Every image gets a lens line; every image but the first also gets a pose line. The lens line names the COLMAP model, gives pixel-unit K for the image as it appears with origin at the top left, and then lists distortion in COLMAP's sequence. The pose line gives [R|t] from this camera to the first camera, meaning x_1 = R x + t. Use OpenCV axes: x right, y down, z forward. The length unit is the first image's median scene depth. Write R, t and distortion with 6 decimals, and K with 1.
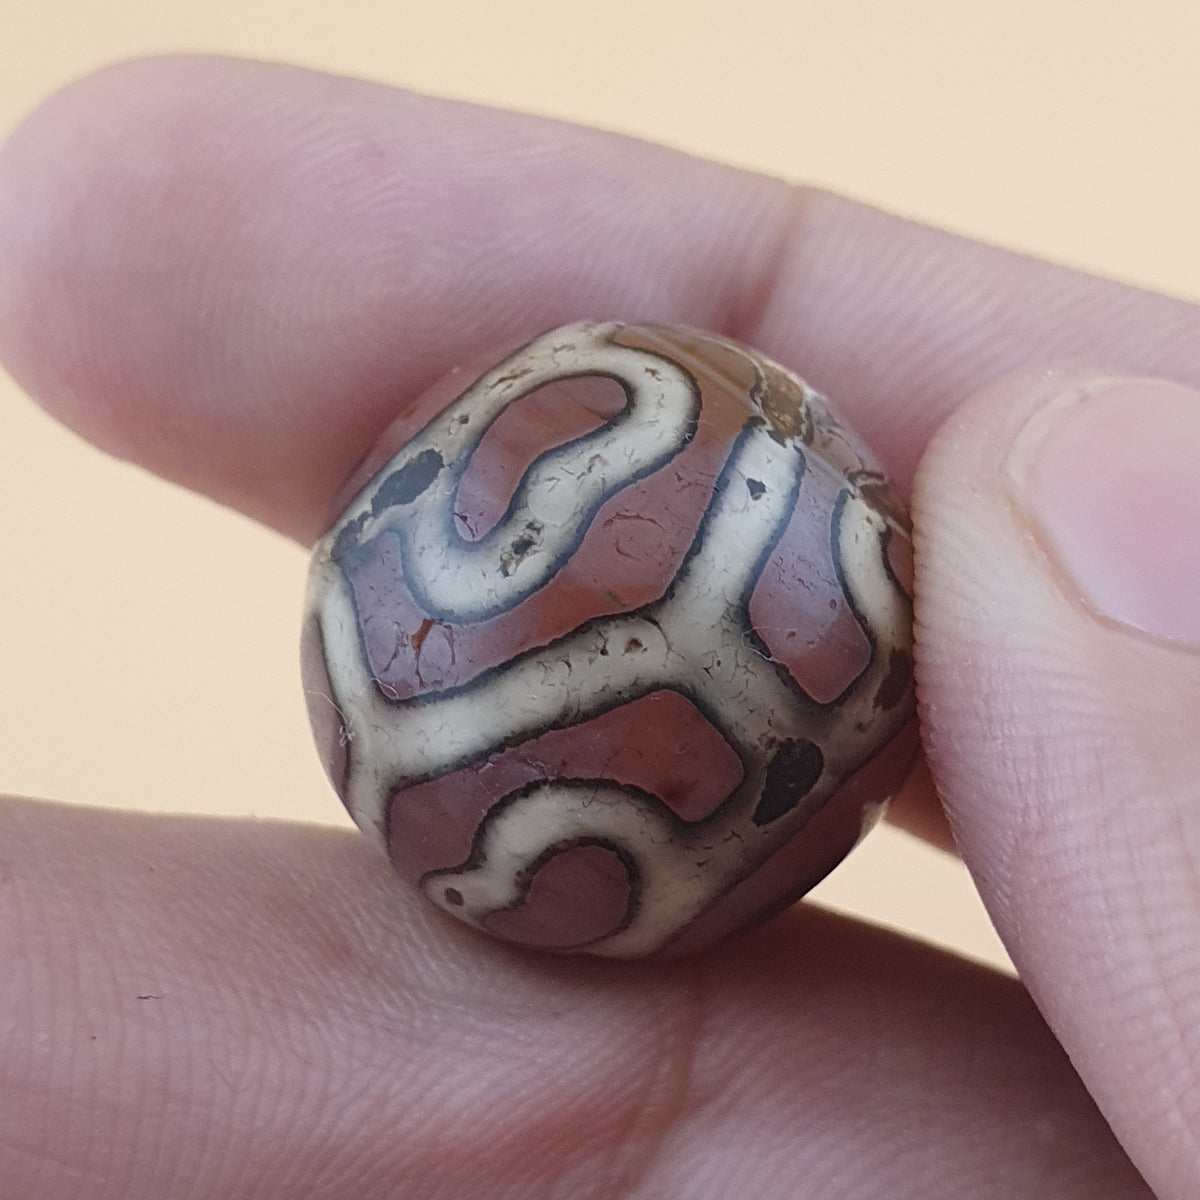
lens RADIAL K [[2533.2, 0, 597.1], [0, 2533.2, 557.2], [0, 0, 1]] dist [0.372930, 0.047561]
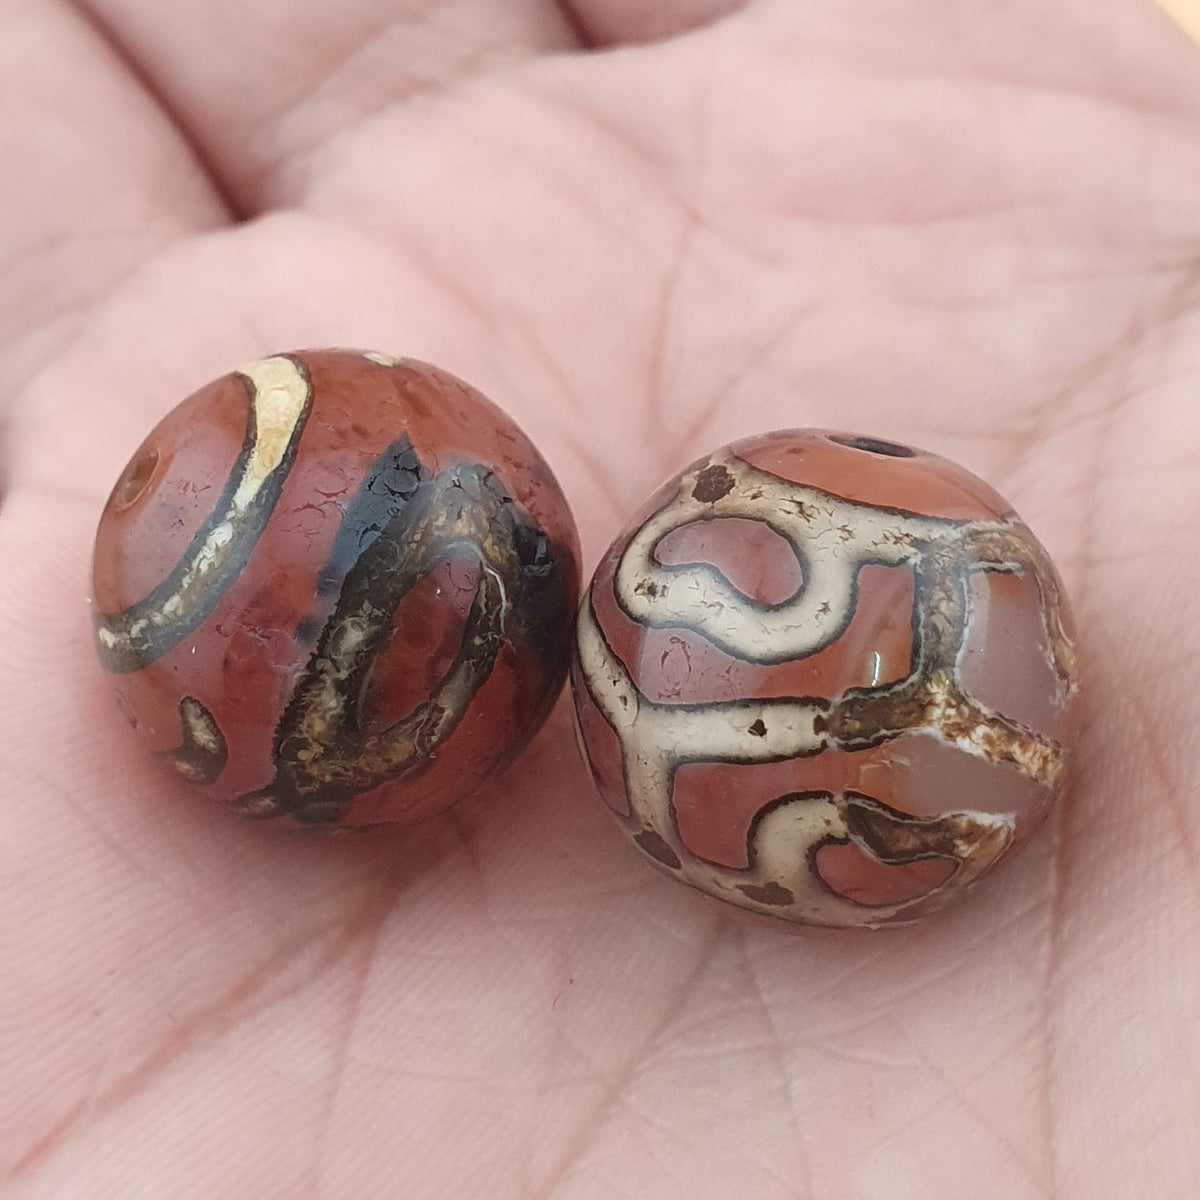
lens RADIAL K [[2533.2, 0, 597.1], [0, 2533.2, 557.2], [0, 0, 1]] dist [0.372930, 0.047561]
pose [[0.303069, 0.867970, -0.393418, 0.455386], [-0.483606, 0.495807, 0.721319, -0.929079], [0.821142, -0.028350, 0.570019, 0.220044]]
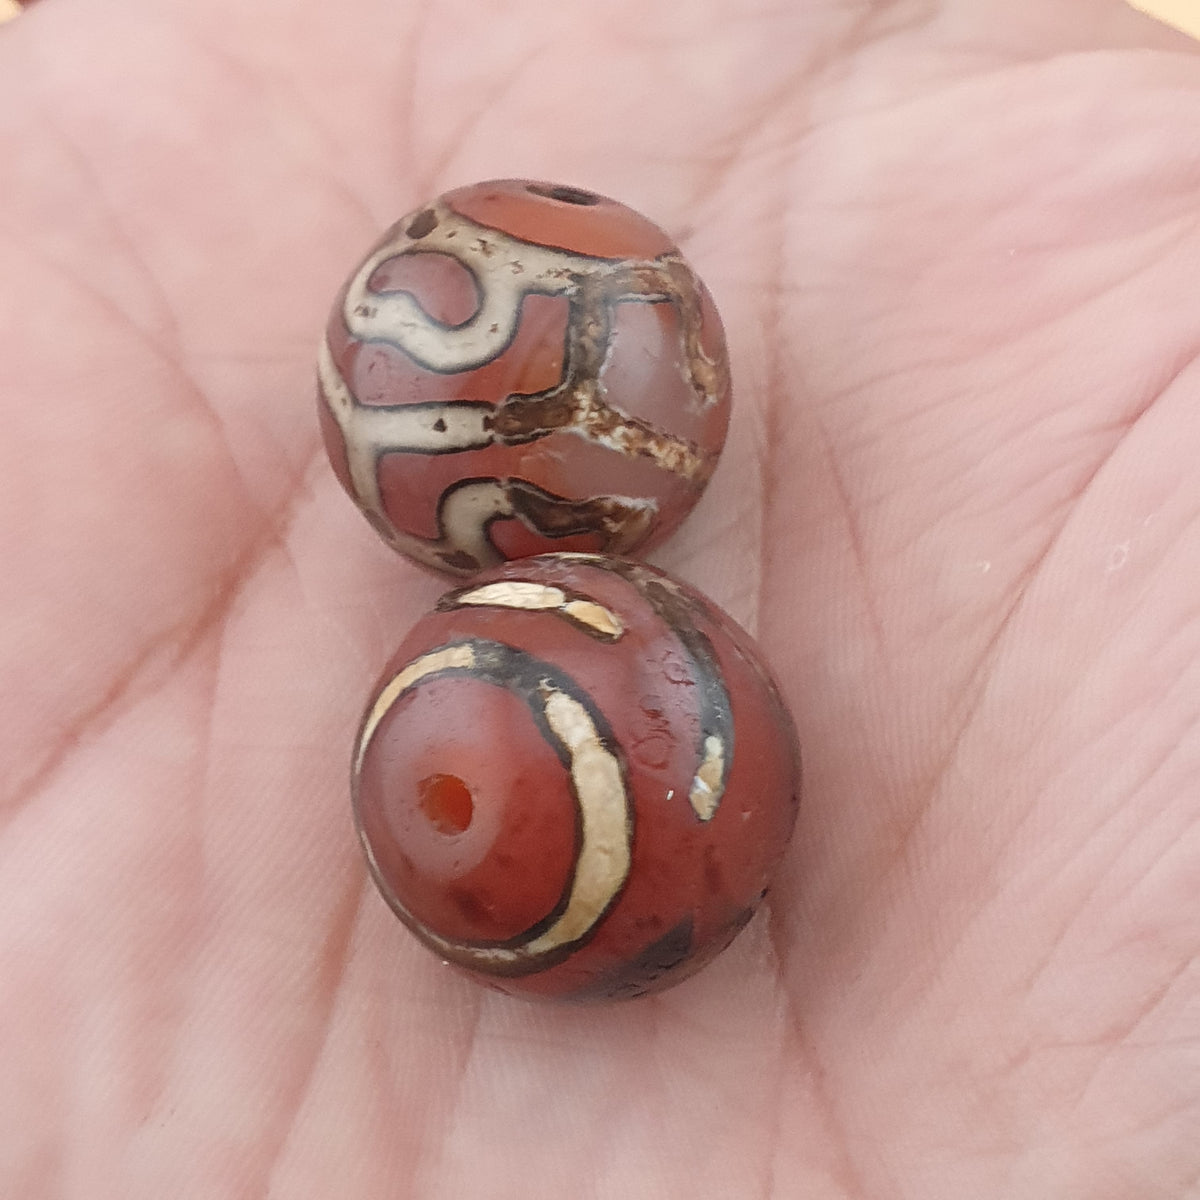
lens RADIAL K [[2533.2, 0, 597.1], [0, 2533.2, 557.2], [0, 0, 1]] dist [0.372930, 0.047561]
pose [[0.268892, 0.909014, -0.318419, 0.650992], [-0.458358, 0.411527, 0.787752, -1.252042], [0.847115, -0.065870, 0.527311, 0.255301]]
